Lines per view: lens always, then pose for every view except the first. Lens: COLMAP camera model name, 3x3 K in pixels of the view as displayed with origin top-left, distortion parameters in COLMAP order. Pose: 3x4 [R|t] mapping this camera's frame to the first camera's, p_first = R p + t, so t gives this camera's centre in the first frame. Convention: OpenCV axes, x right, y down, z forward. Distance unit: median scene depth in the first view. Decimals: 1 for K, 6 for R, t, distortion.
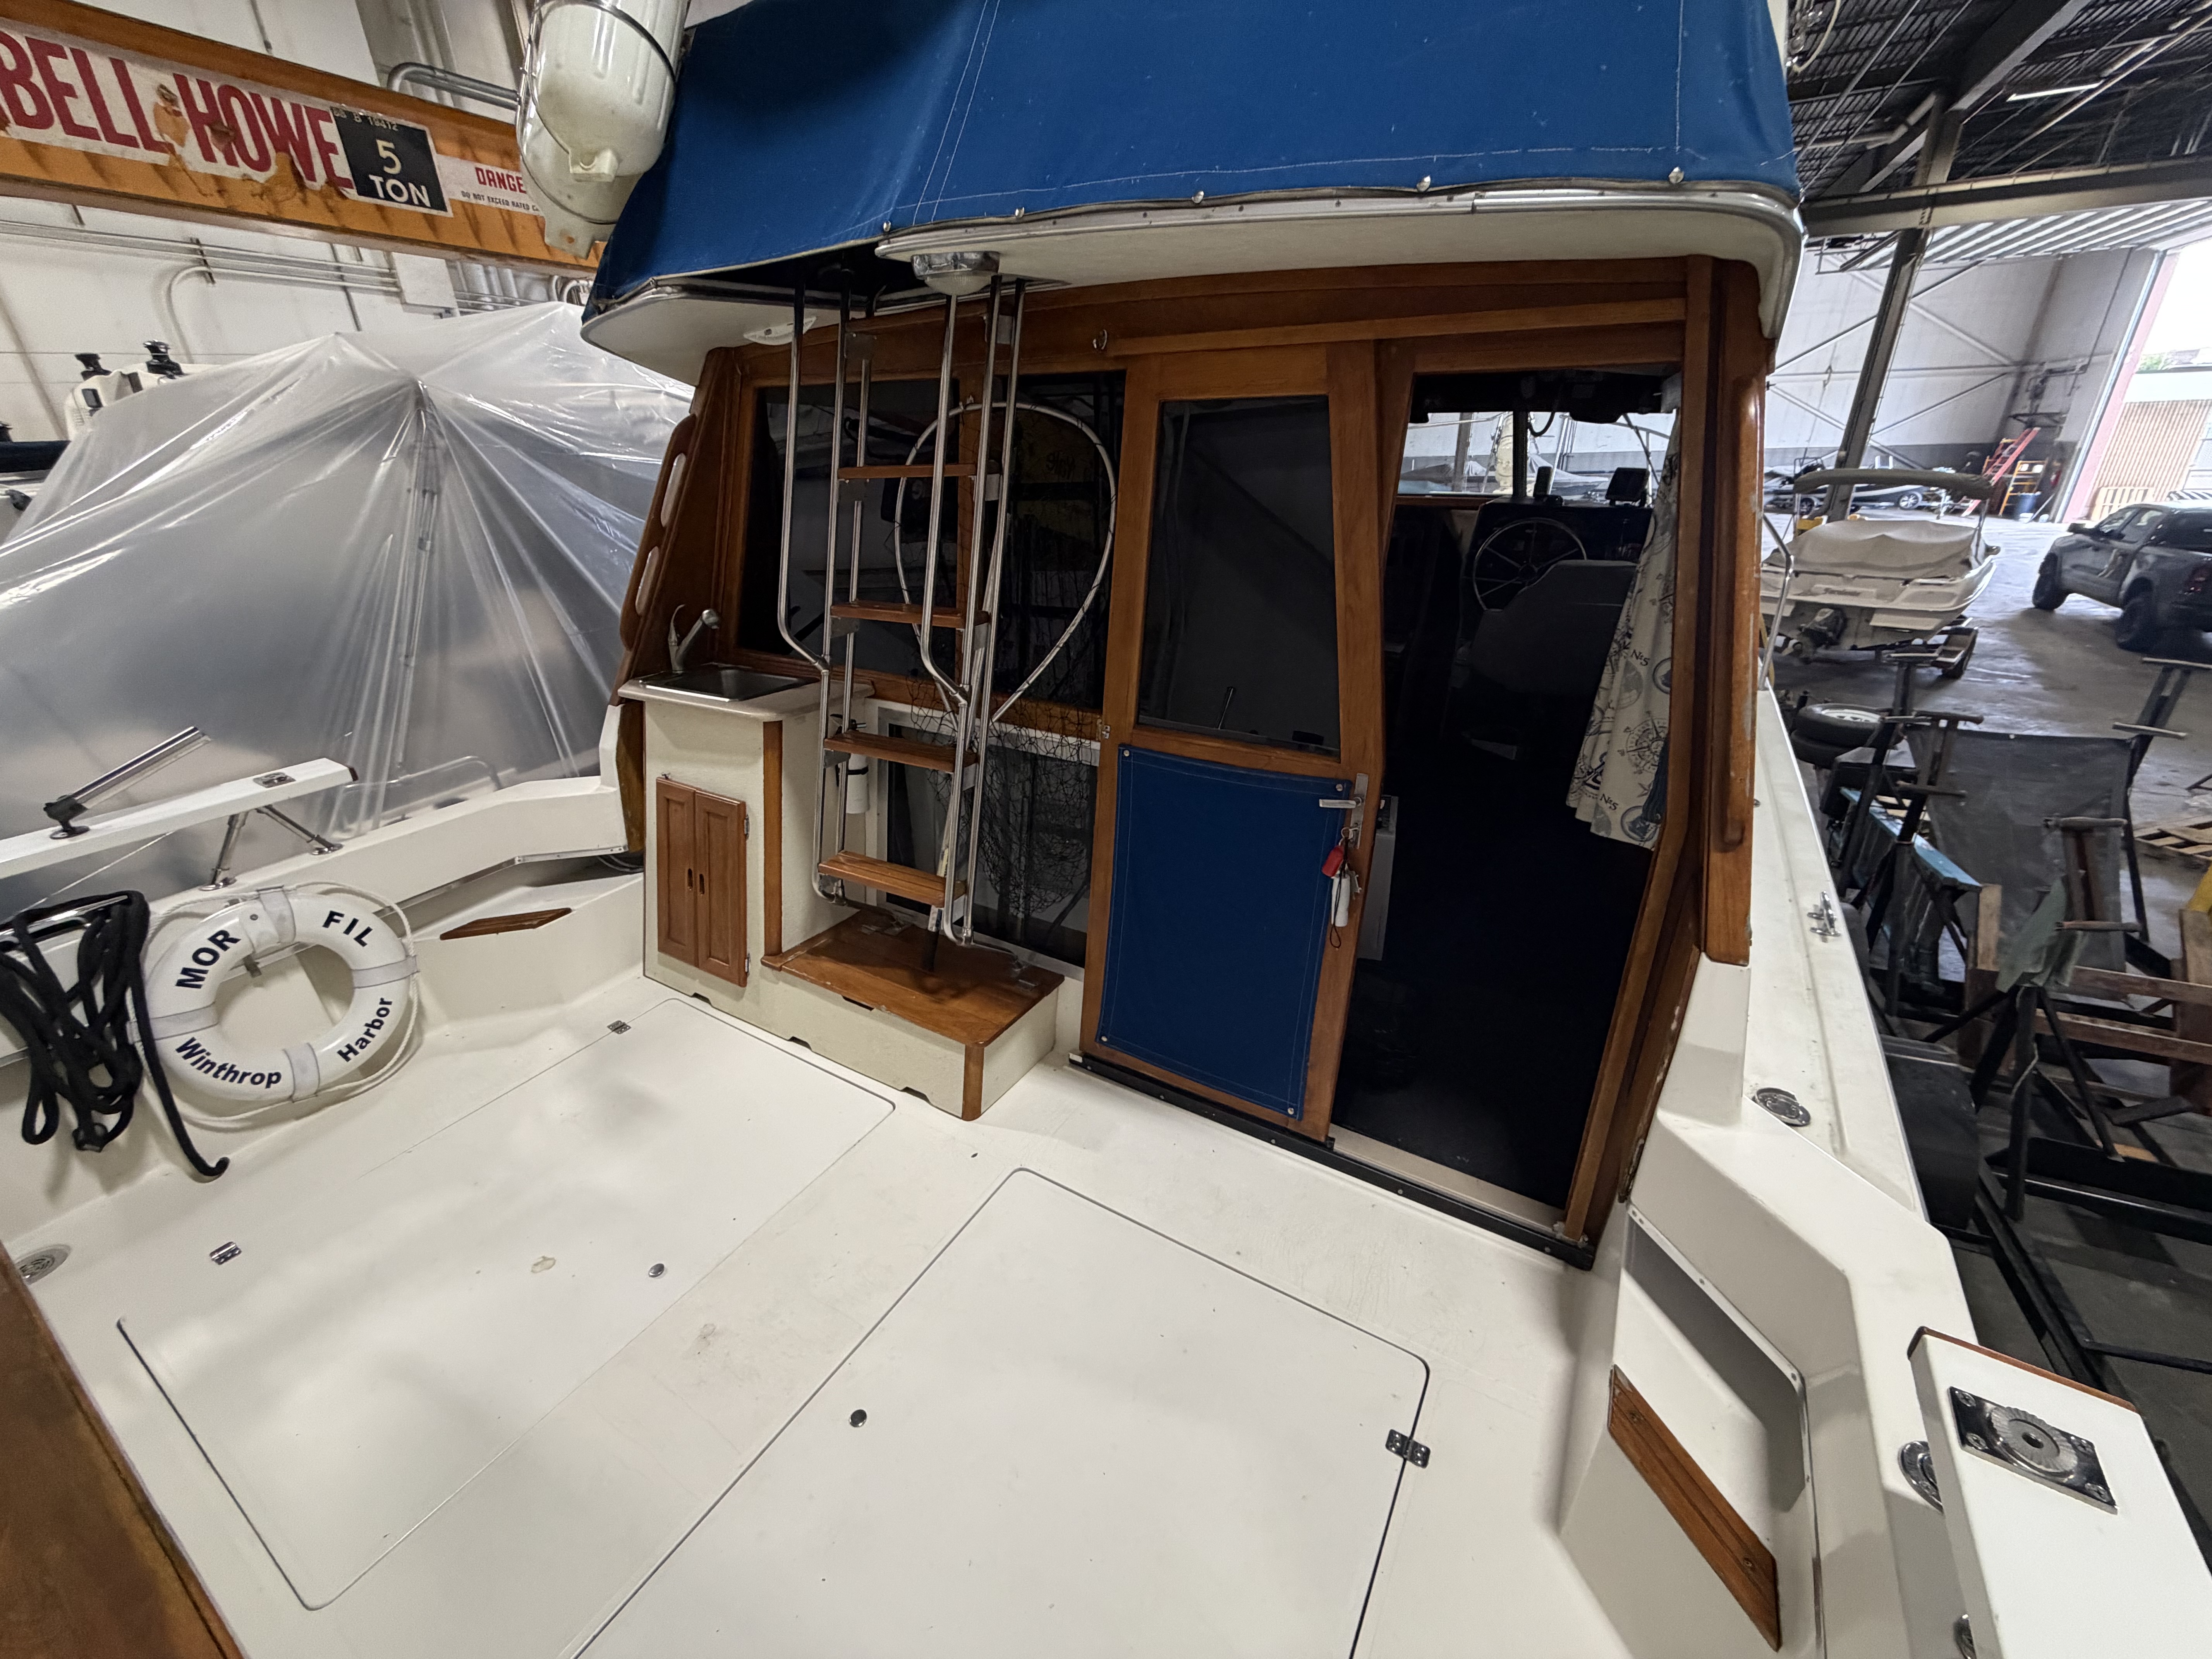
lens RADIAL K [[882.5, 0, 1095.0], [0, 882.5, 826.7], [0, 0, 1]] dist [-0.001221, -0.000177]
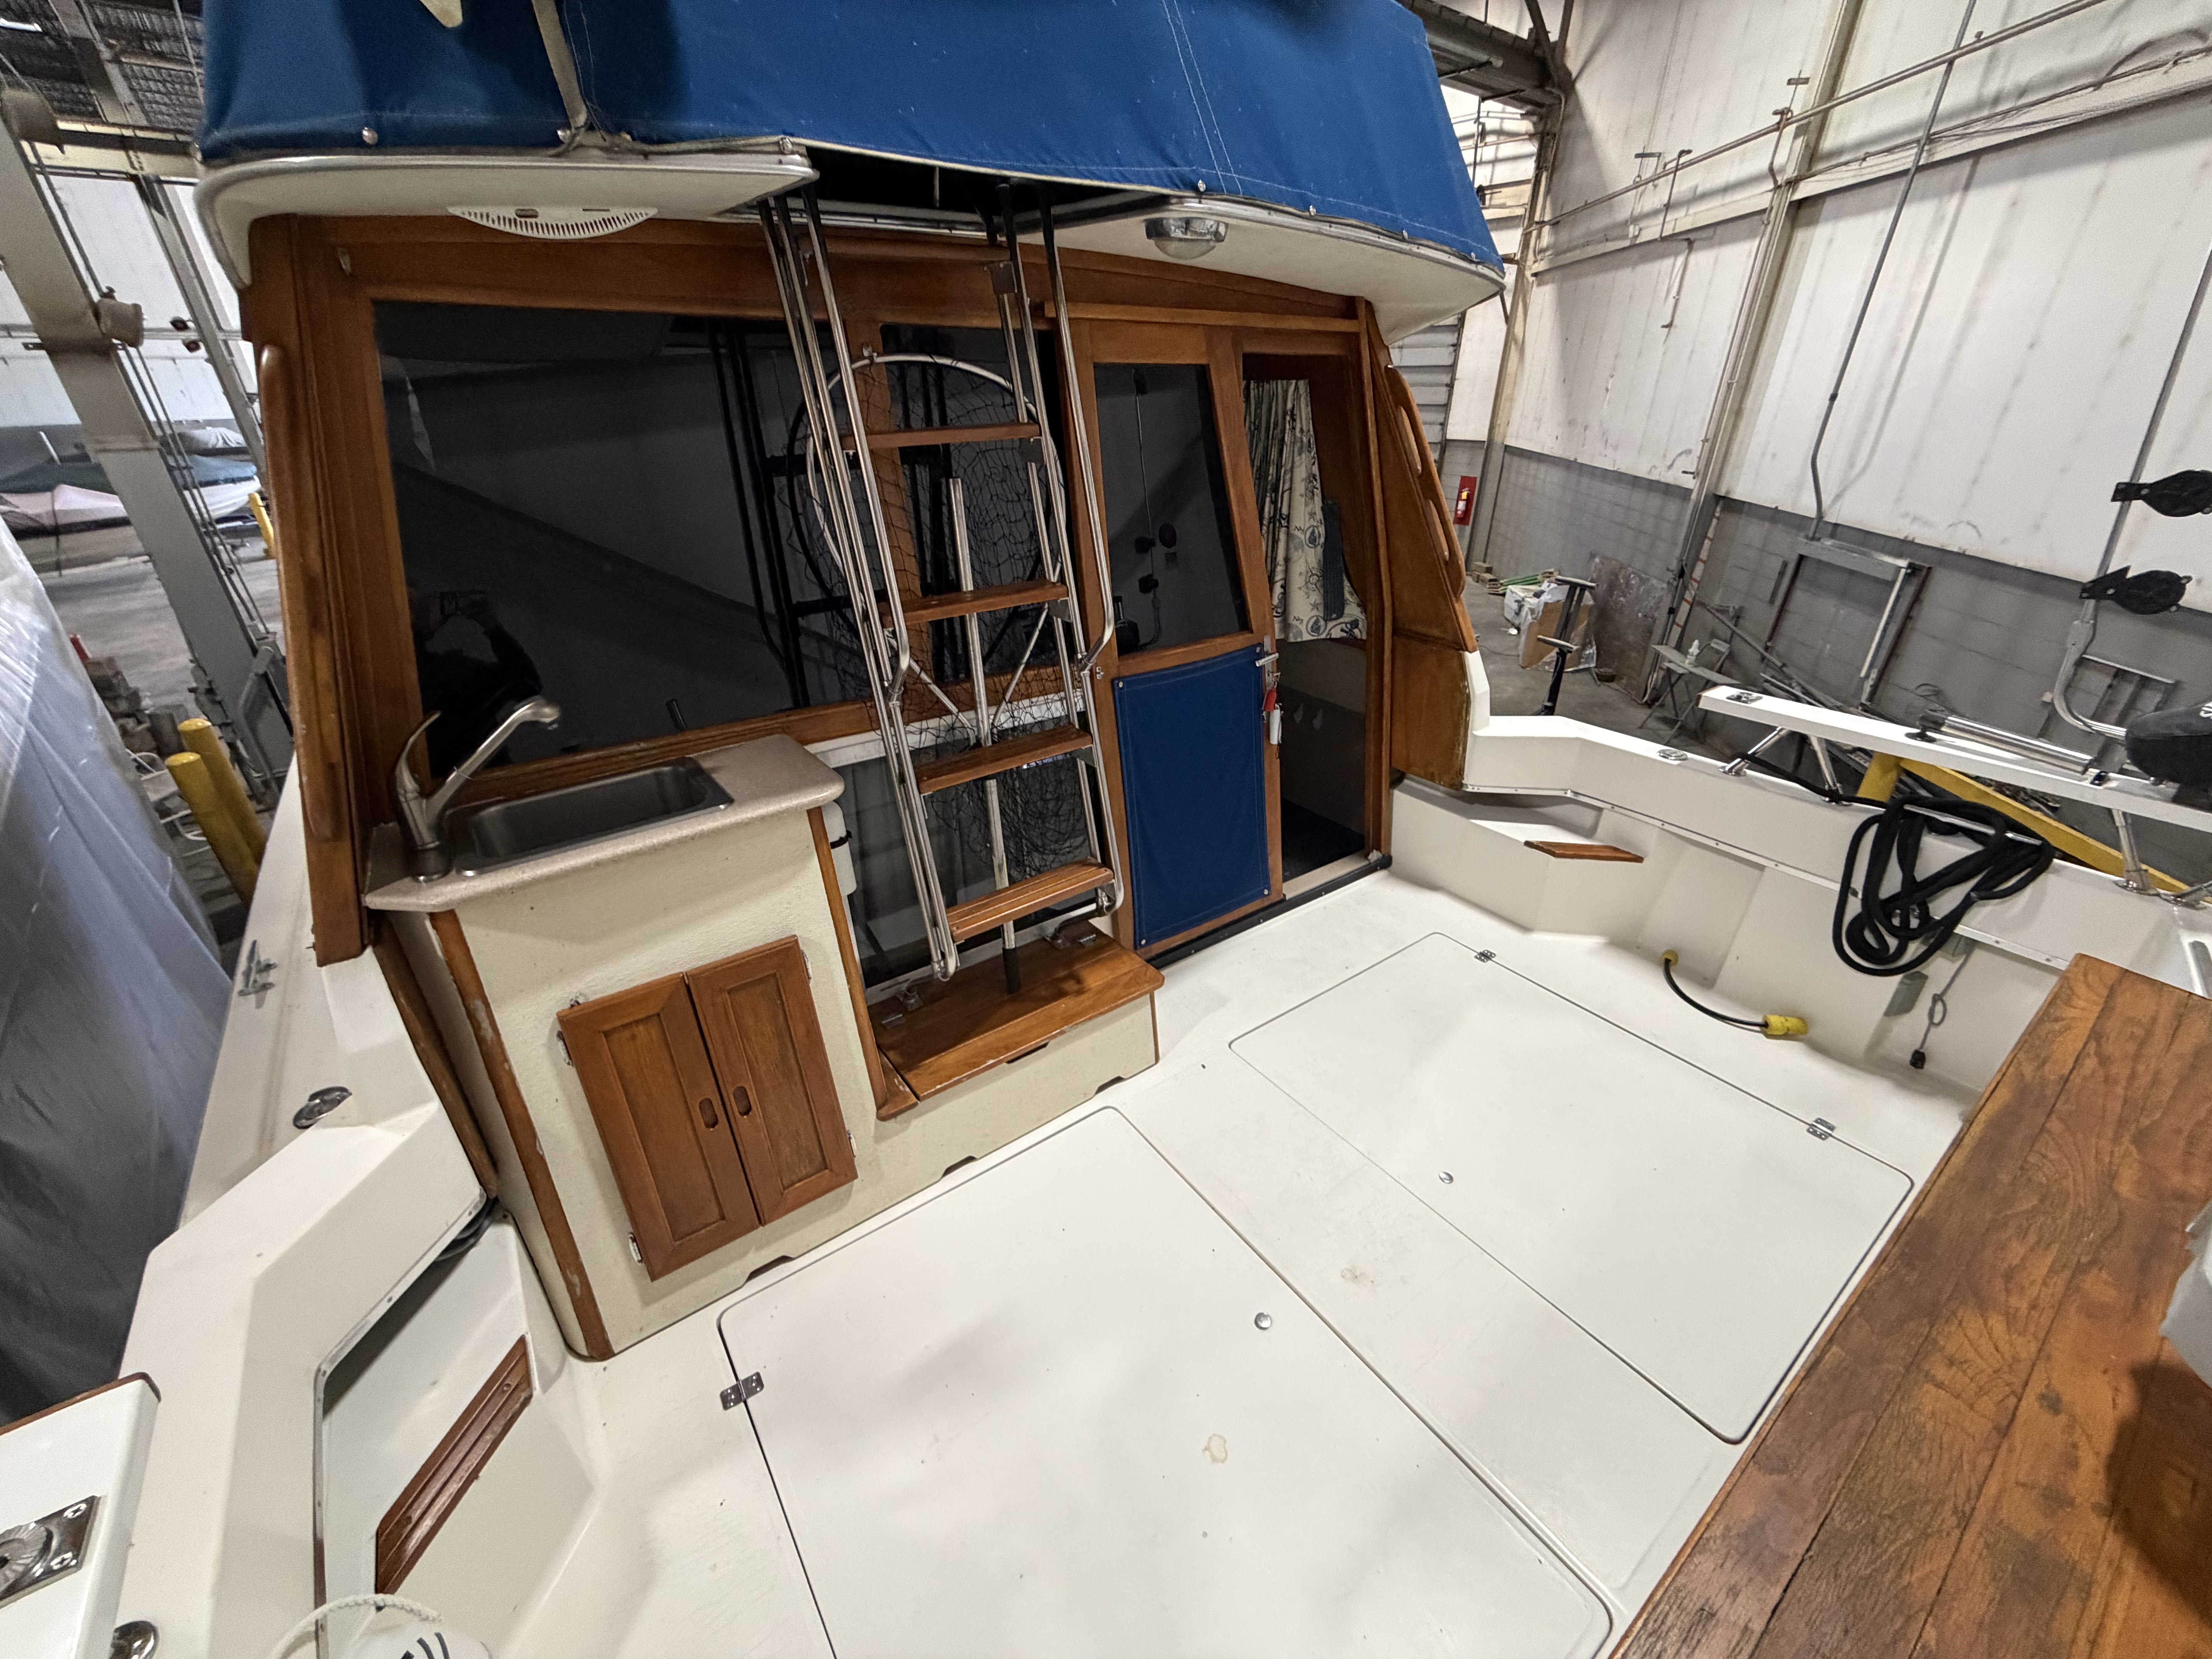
lens RADIAL K [[882.5, 0, 1100.3], [0, 882.5, 828.1], [0, 0, 1]] dist [-0.001221, -0.000177]
pose [[0.380077, -0.404591, 0.831774, -0.987683], [0.369947, 0.890694, 0.264205, -0.229548], [-0.847750, 0.207294, 0.488210, 0.521644]]
